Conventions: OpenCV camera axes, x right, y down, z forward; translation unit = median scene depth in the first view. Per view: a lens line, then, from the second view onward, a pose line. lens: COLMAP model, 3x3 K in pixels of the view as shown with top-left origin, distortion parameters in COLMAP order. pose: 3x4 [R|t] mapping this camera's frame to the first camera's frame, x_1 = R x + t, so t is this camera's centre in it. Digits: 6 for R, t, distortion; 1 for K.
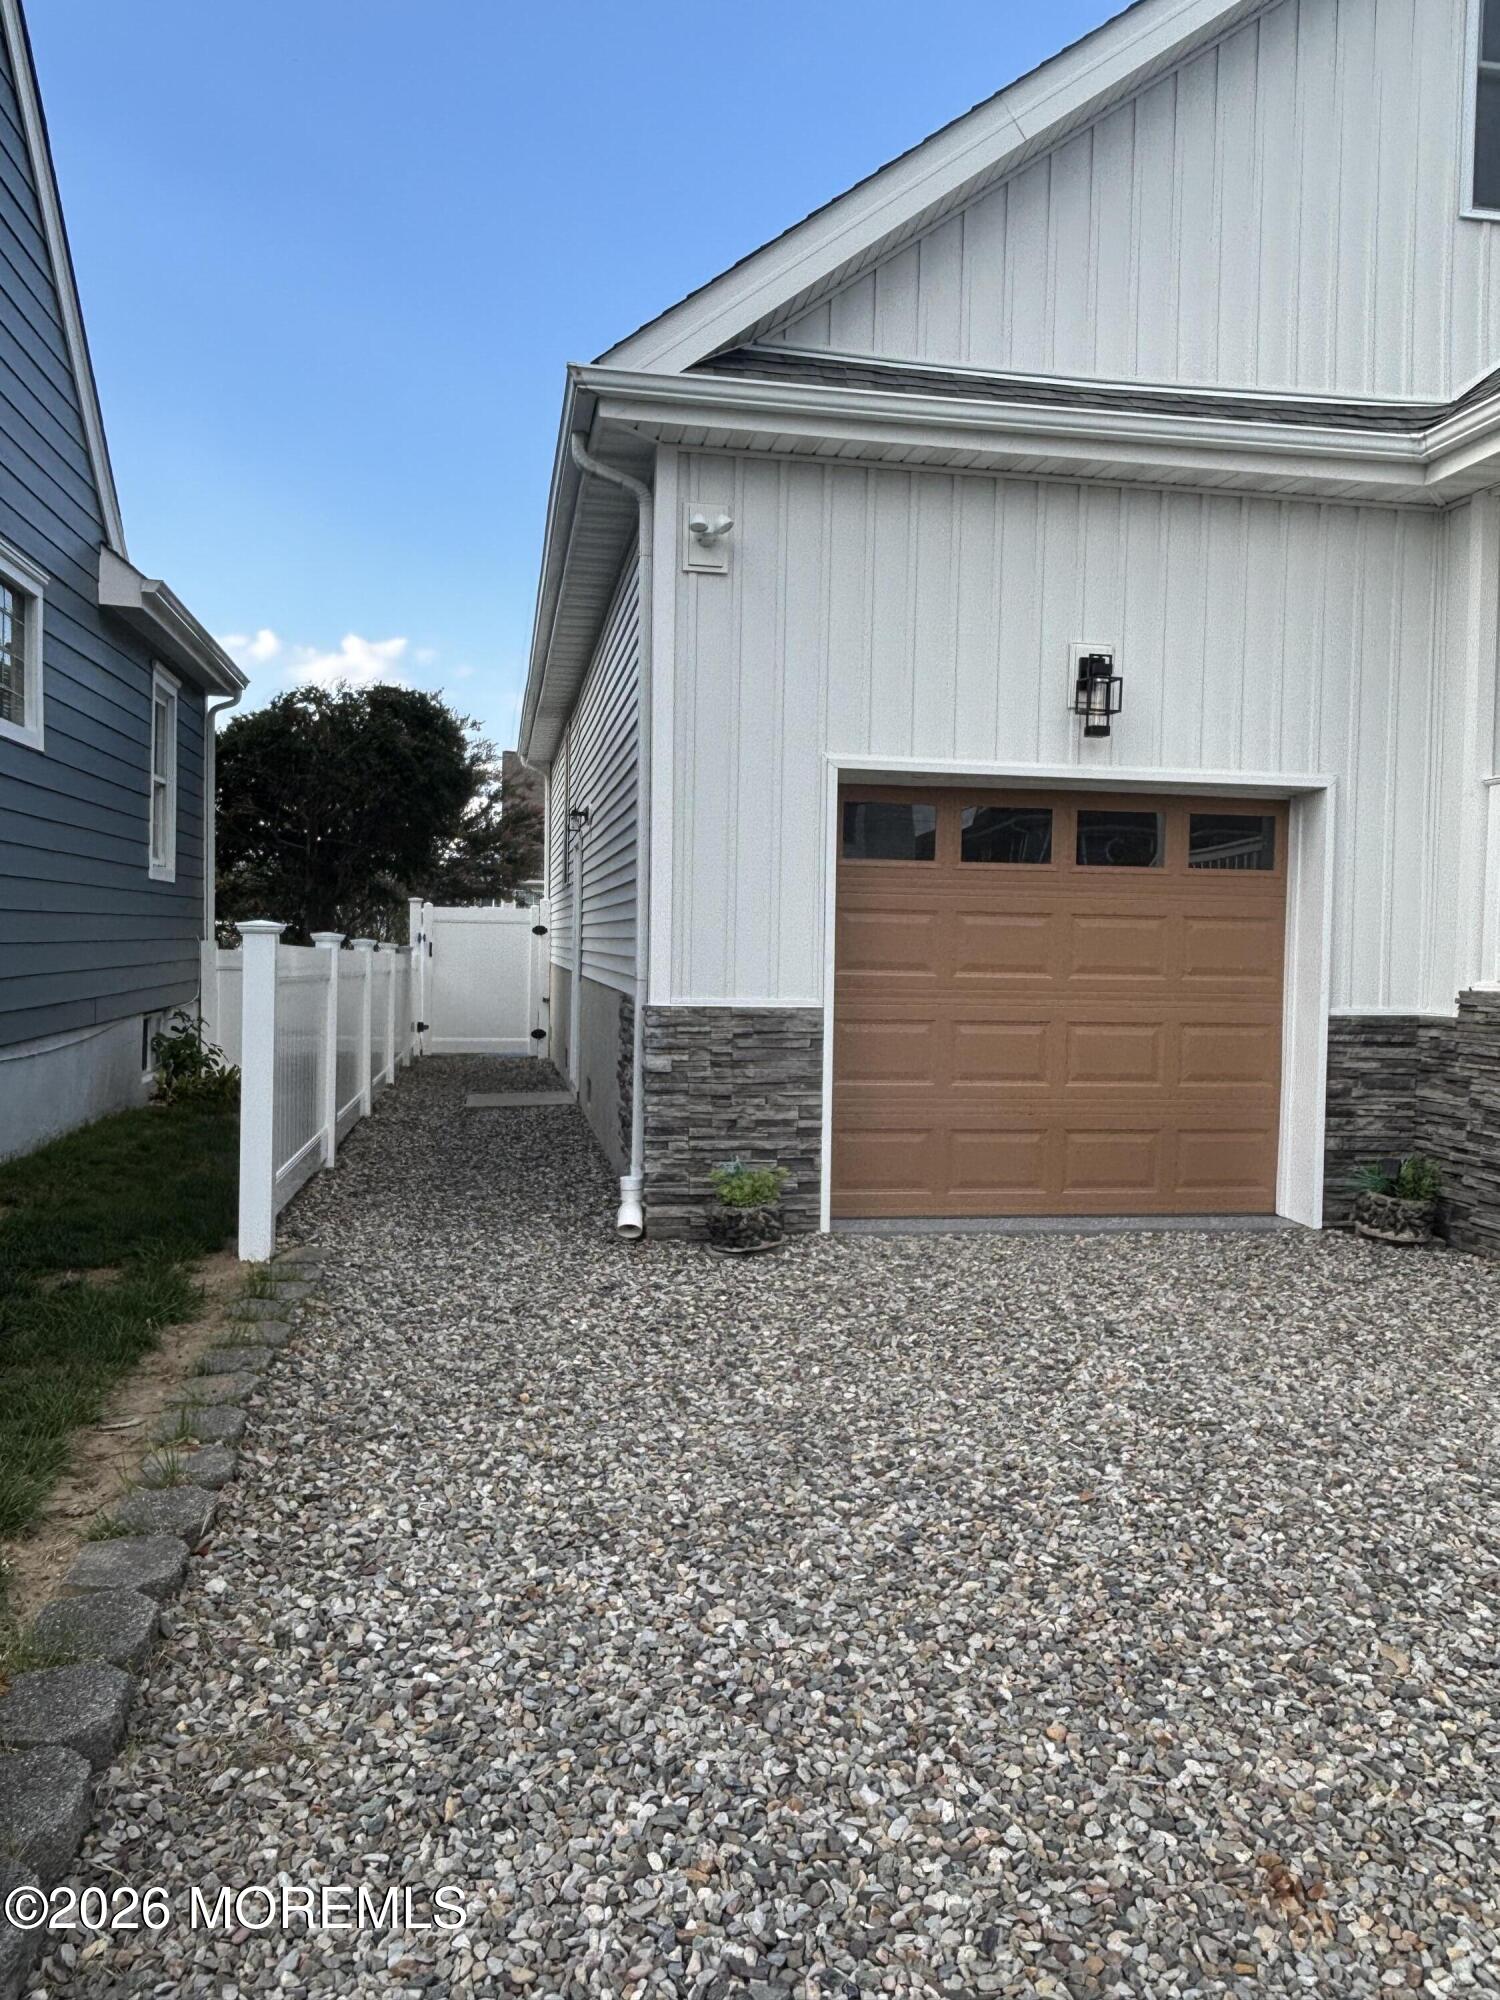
lens RADIAL K [[1416.4, 0, 750.0], [0, 1416.4, 1000.0], [0, 0, 1]] dist [0.071051, -0.112668]
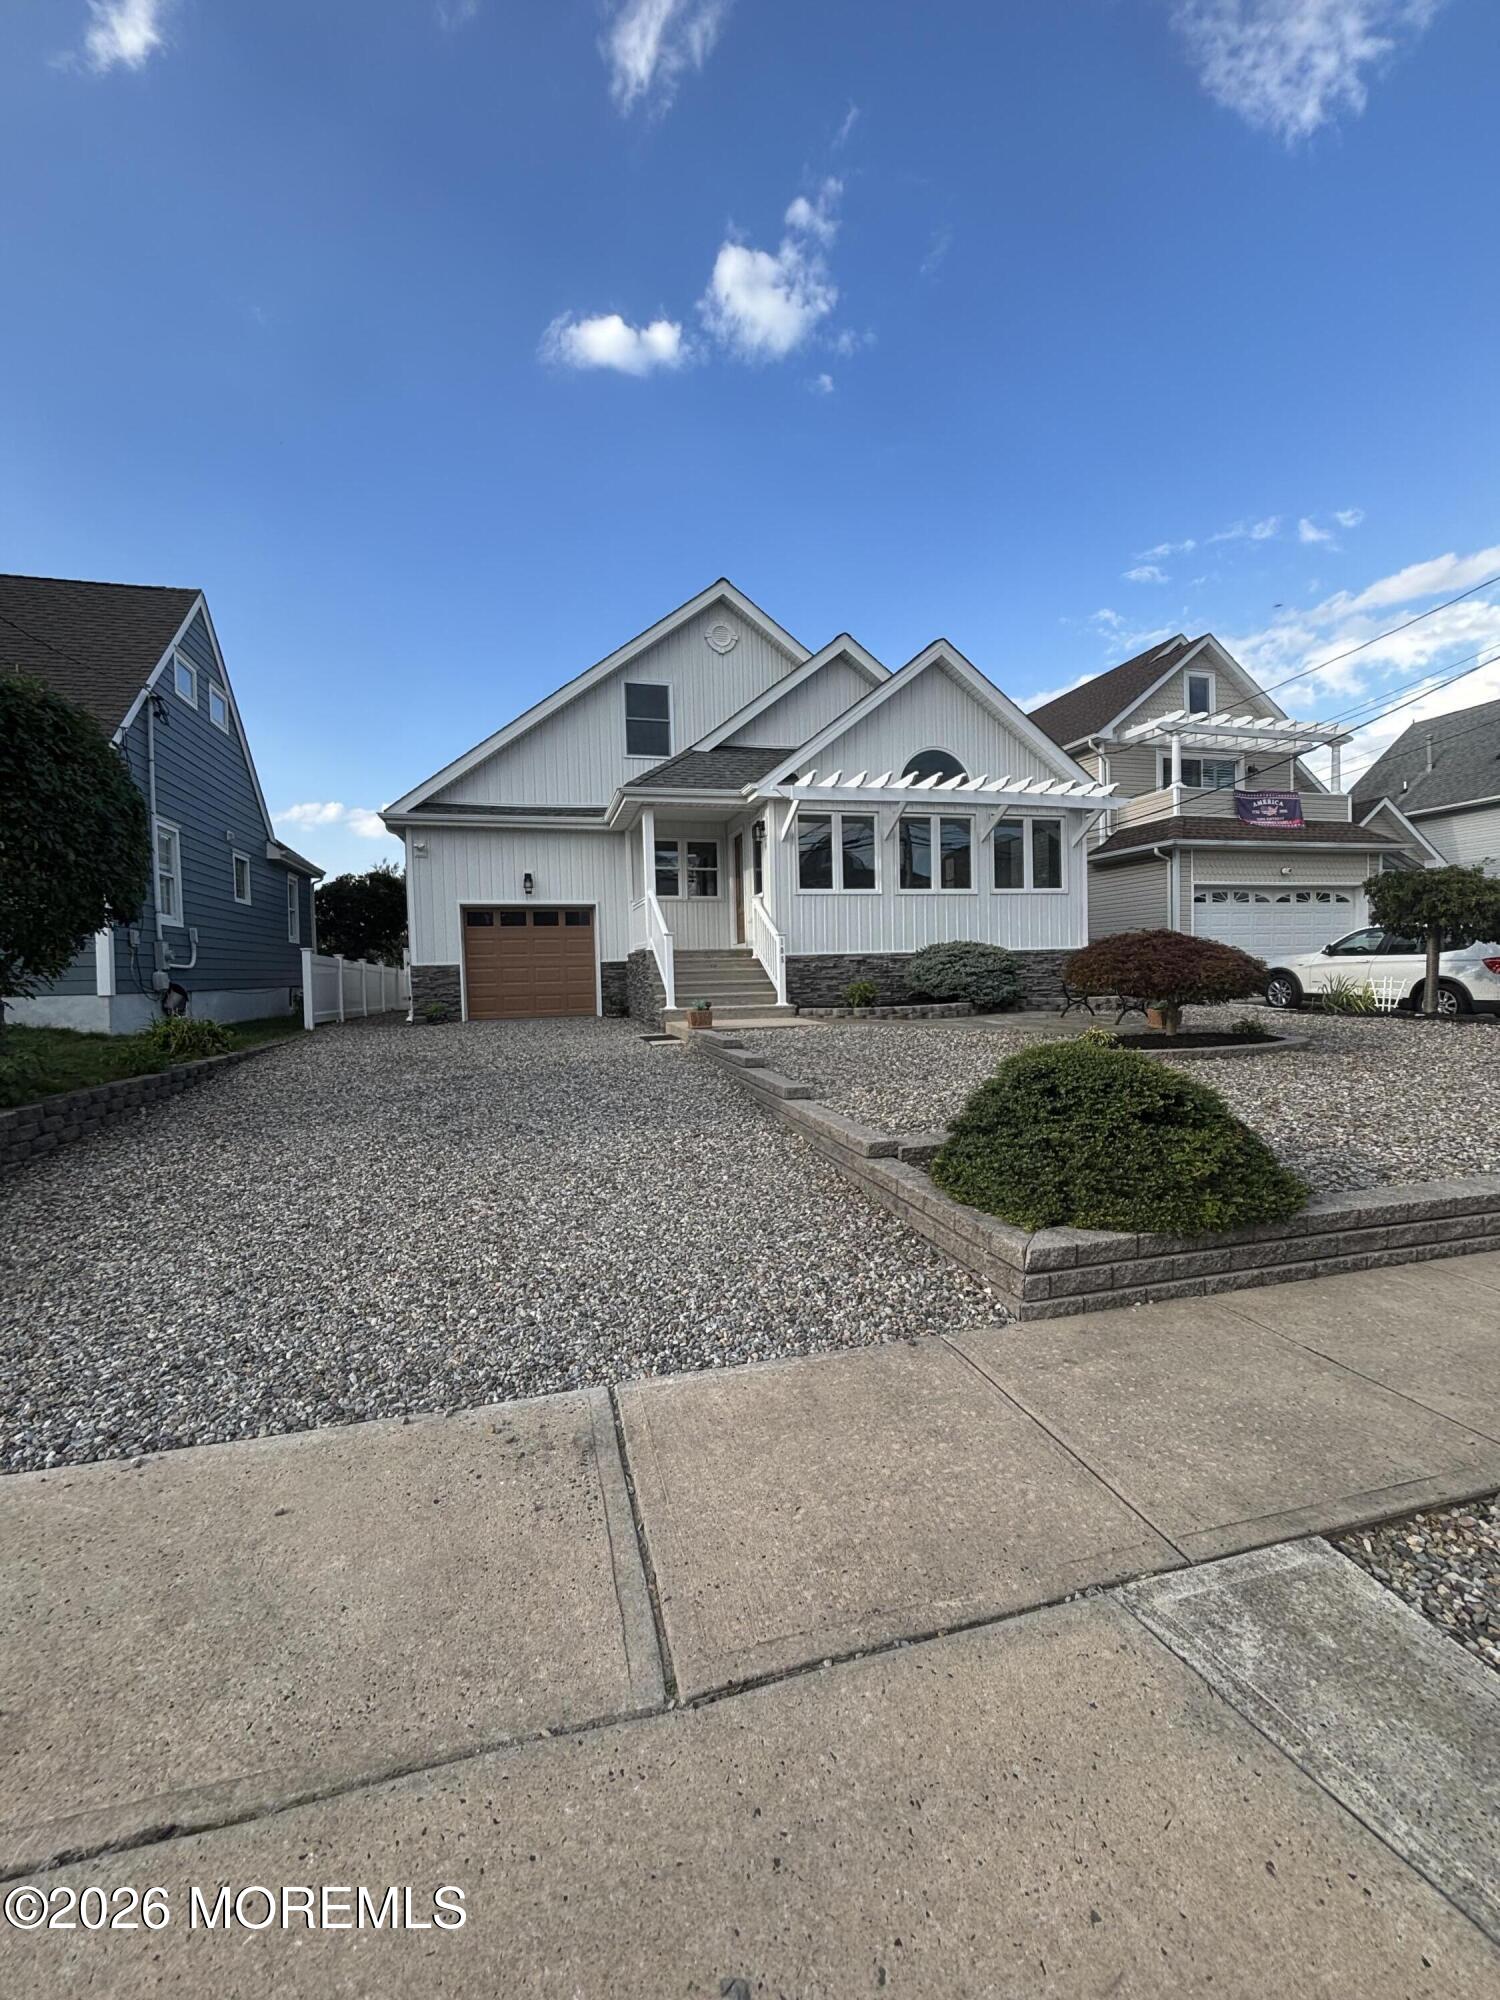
lens RADIAL K [[809.5, 0, 746.6], [0, 809.5, 996.1], [0, 0, 1]] dist [0.001599, 0.000149]
pose [[0.995448, -0.046803, 0.083024, 0.646125], [0.047751, 0.998814, -0.009474, 0.149595], [-0.082482, 0.013395, 0.996503, -1.287890]]
